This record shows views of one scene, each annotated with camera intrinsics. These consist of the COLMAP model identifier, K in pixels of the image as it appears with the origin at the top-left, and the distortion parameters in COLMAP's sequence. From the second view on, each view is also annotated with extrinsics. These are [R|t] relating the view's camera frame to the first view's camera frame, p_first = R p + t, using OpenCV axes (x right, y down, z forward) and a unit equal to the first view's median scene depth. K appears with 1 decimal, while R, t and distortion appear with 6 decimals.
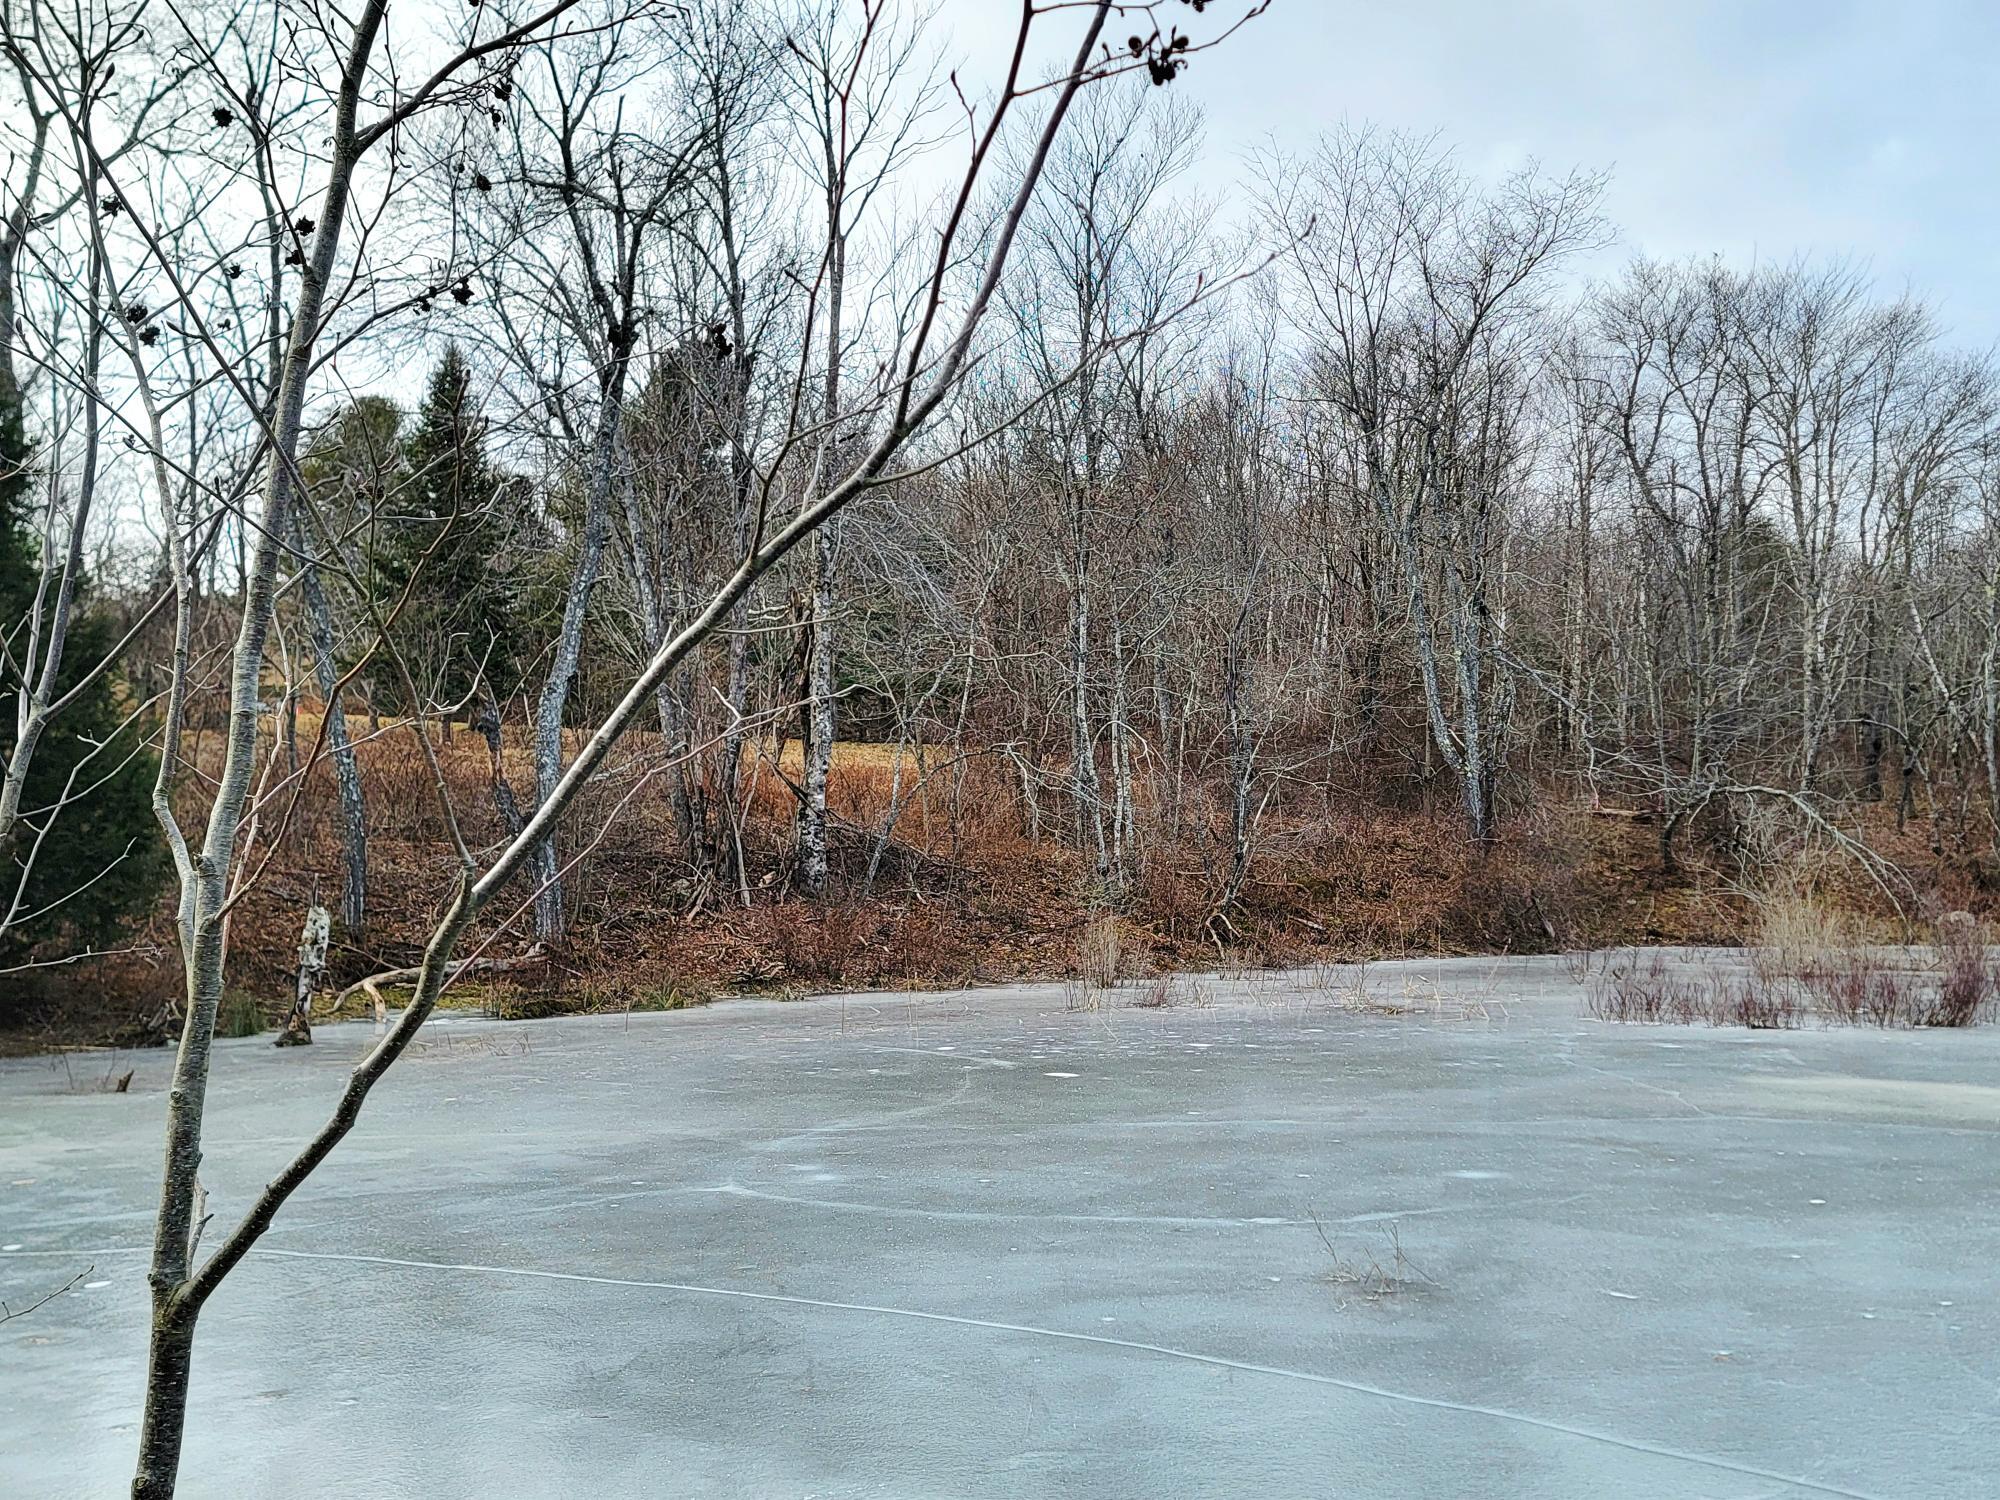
lens RADIAL K [[1934.1, 0, 1051.5], [0, 1934.1, 750.4], [0, 0, 1]] dist [0.109445, -0.151172]
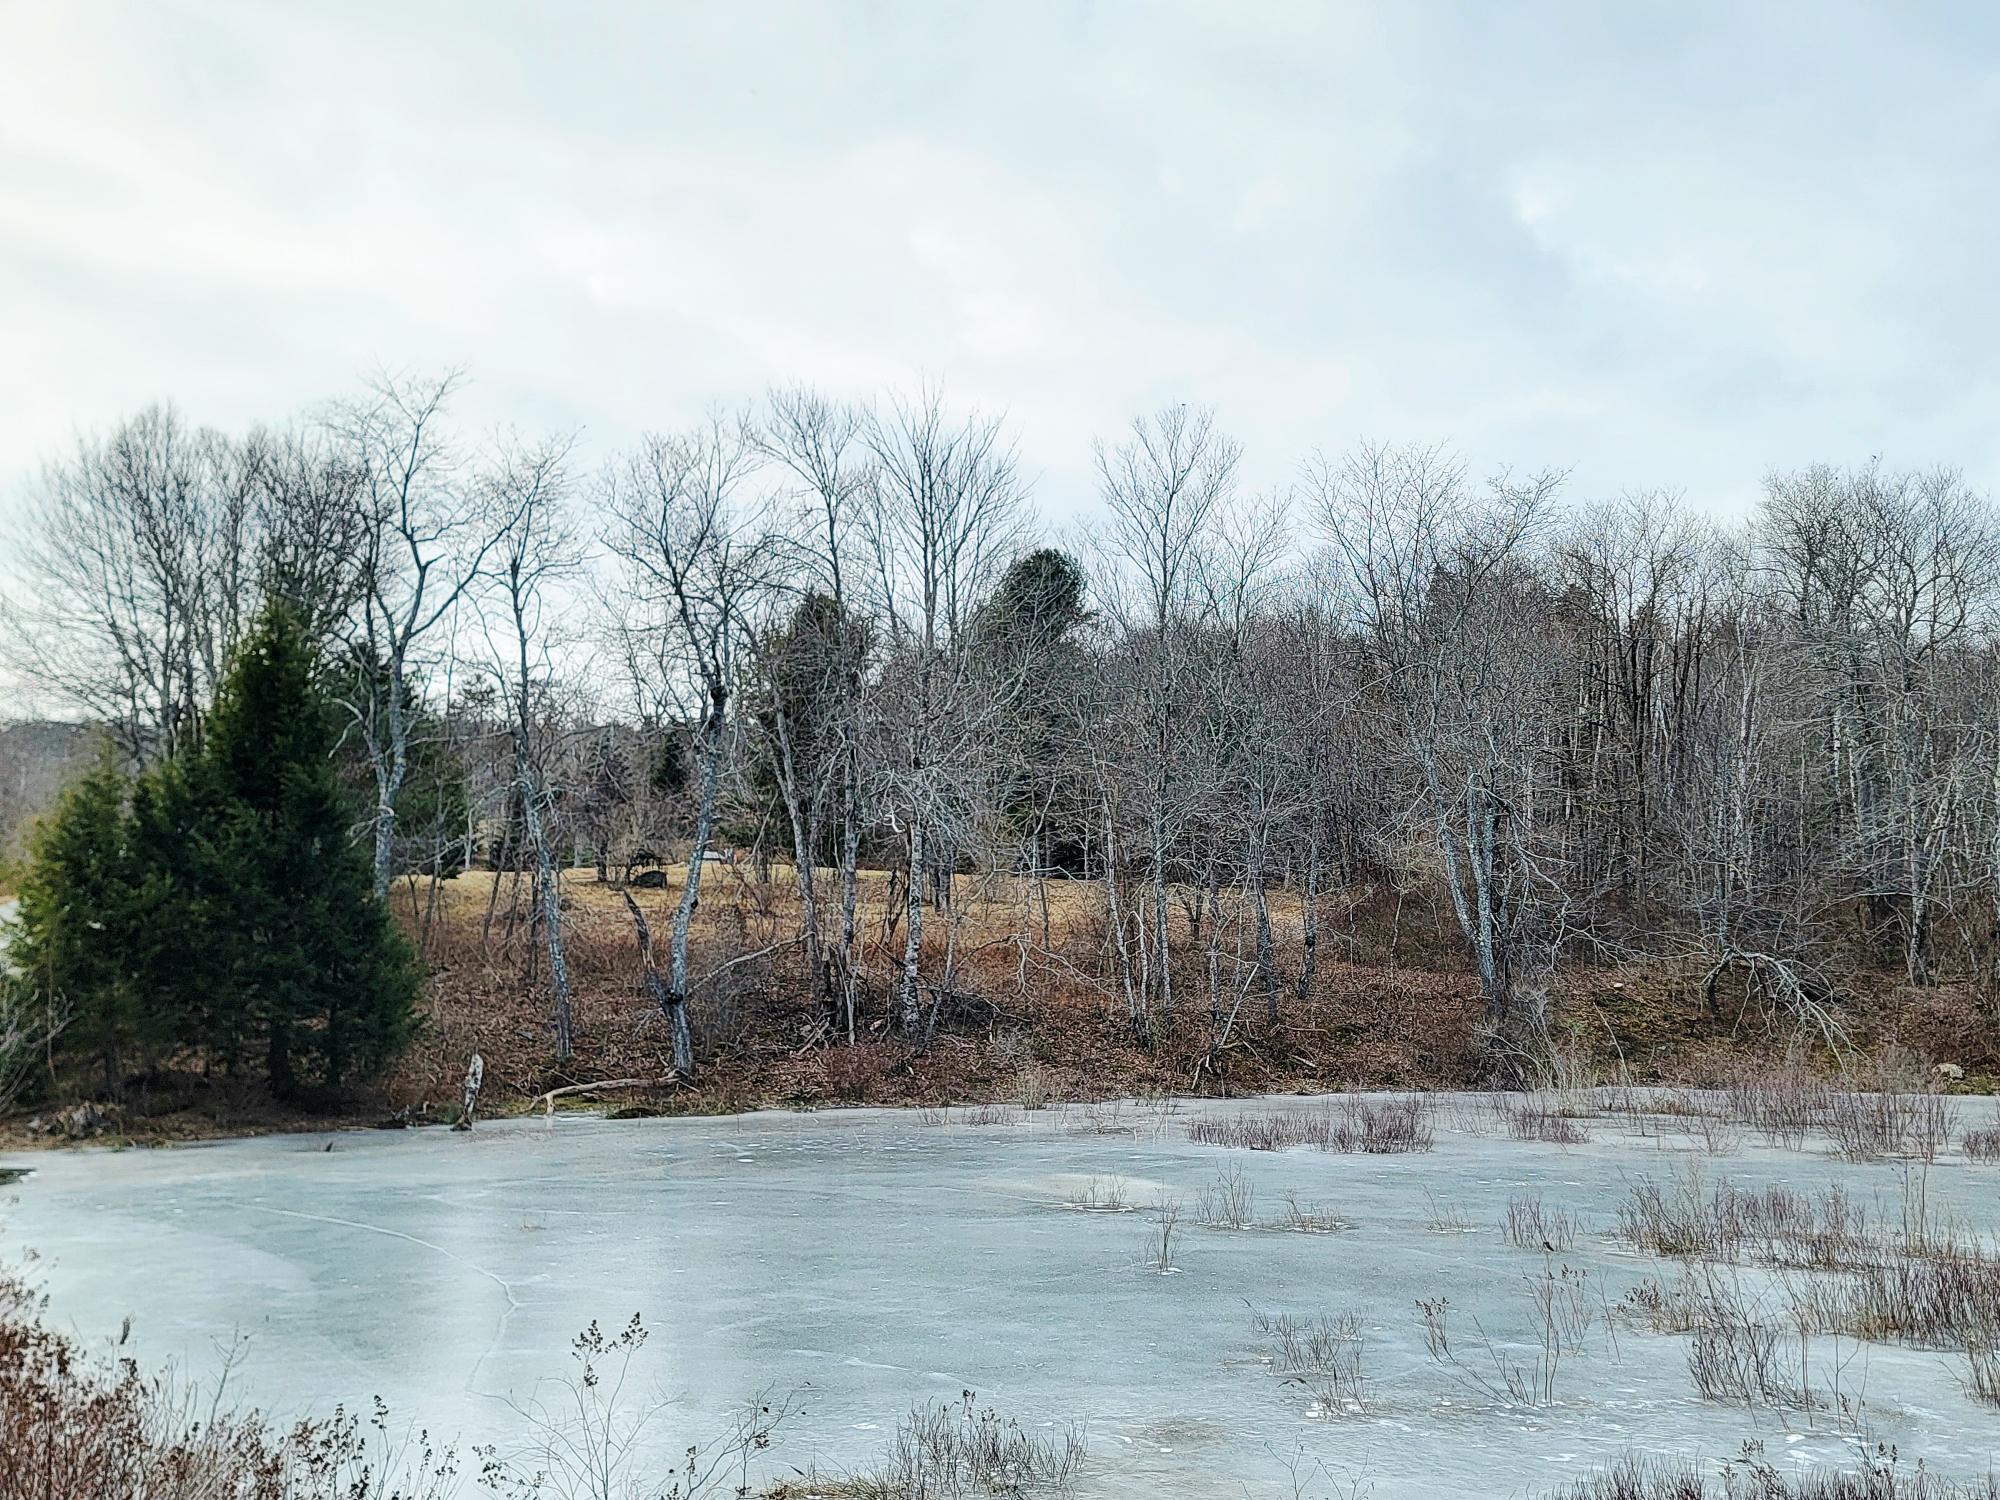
lens RADIAL K [[1934.1, 0, 1051.5], [0, 1934.1, 750.4], [0, 0, 1]] dist [0.109445, -0.151172]
pose [[0.959845, -0.018192, -0.279942, 0.465815], [0.004743, 0.998805, -0.048646, -0.080469], [0.280492, 0.045365, 0.958784, -0.439639]]
